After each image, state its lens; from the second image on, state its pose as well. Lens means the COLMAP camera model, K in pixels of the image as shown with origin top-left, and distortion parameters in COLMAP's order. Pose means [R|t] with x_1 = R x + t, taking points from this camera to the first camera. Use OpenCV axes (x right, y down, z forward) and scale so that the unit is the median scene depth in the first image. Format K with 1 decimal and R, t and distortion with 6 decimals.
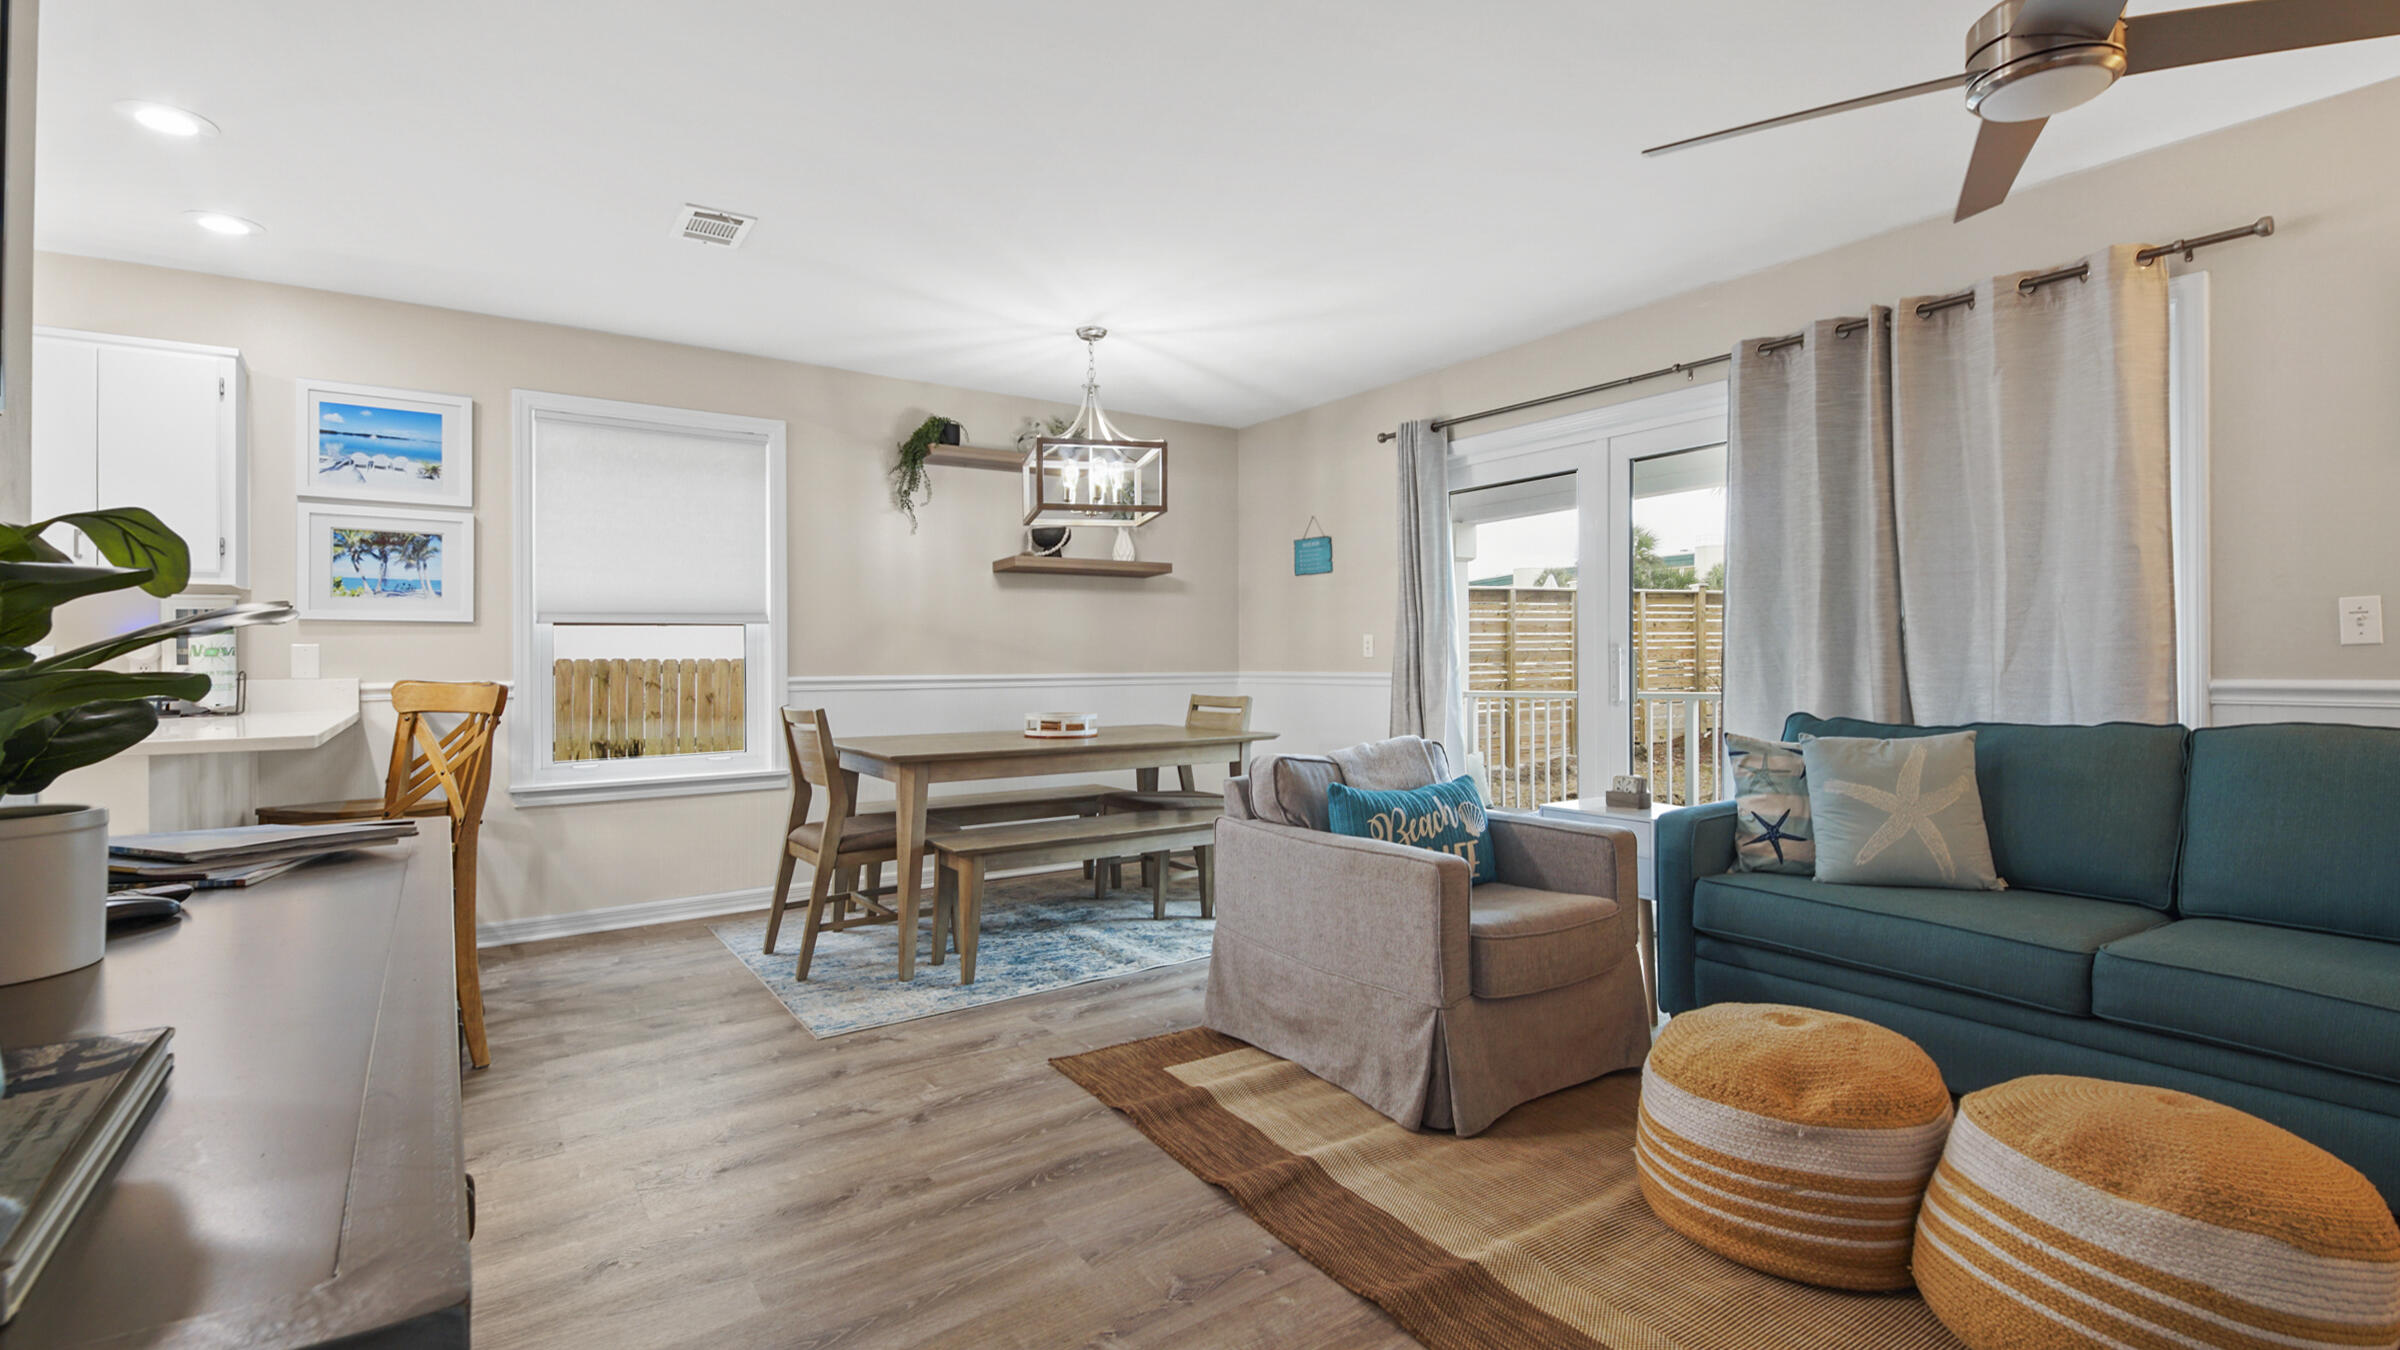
lens RADIAL K [[1047.2, 0, 1161.3], [0, 1047.2, 651.7], [0, 0, 1]] dist [0.010821, -0.008112]
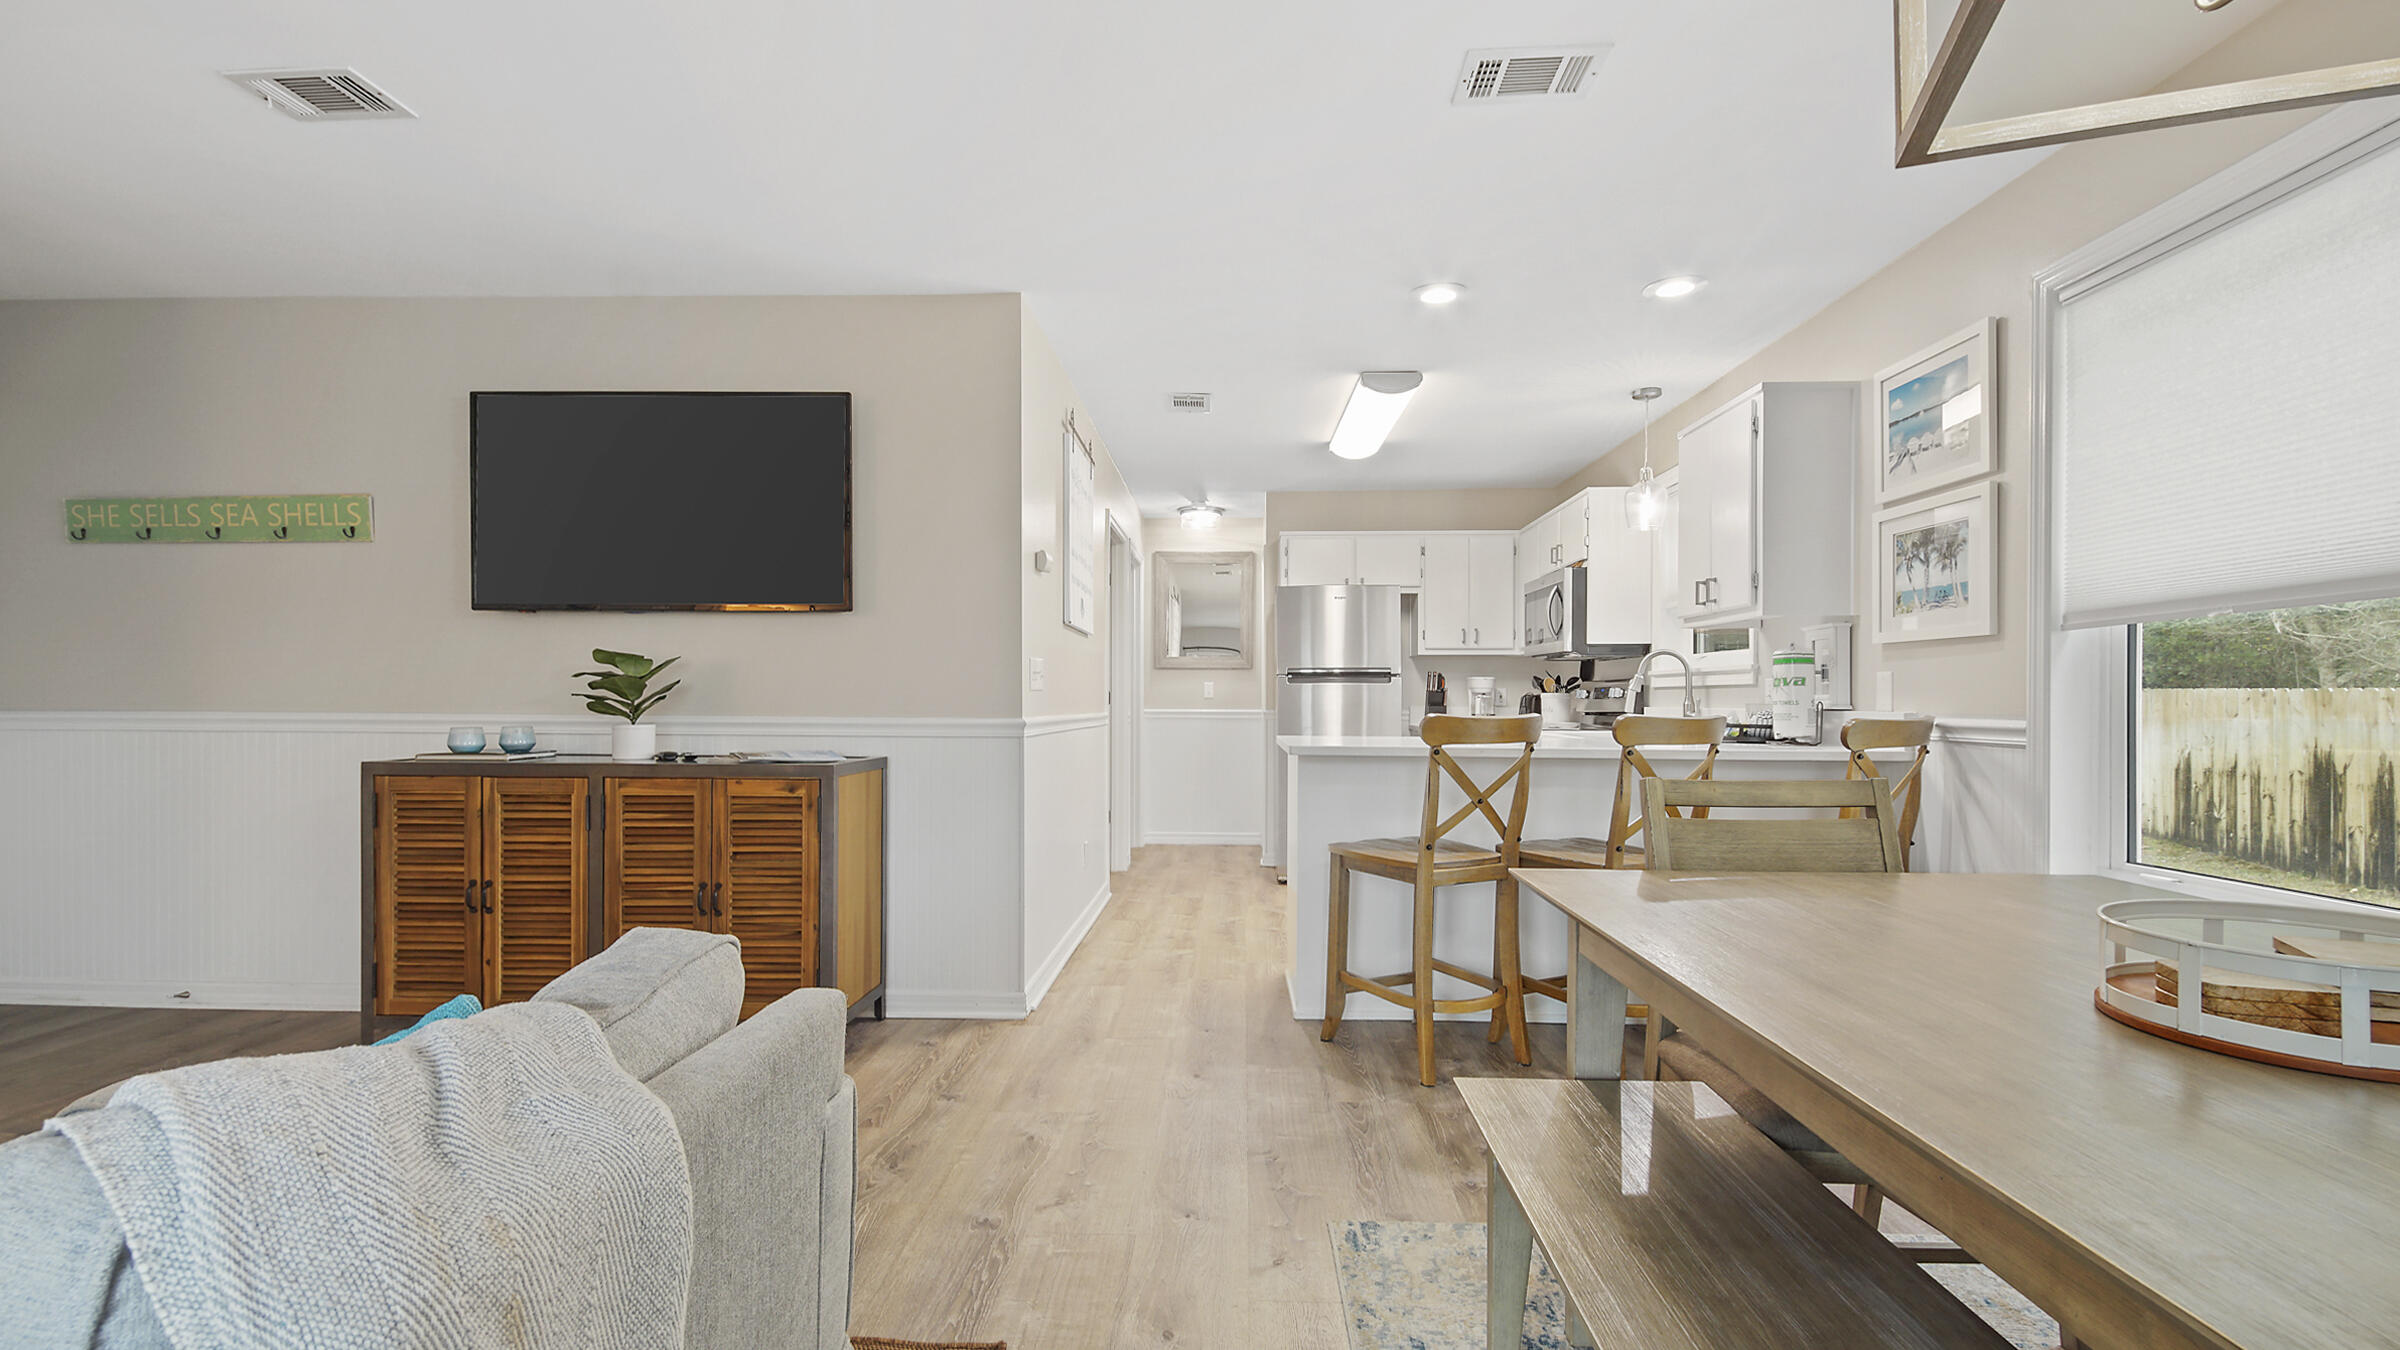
lens RADIAL K [[1047.2, 0, 1220.6], [0, 1047.2, 680.3], [0, 0, 1]] dist [0.010821, -0.008112]
pose [[-0.576343, -0.009545, -0.817152, 0.221717], [0.009768, 0.999780, -0.018568, 0.010825], [0.817150, -0.018683, -0.576123, 1.008958]]
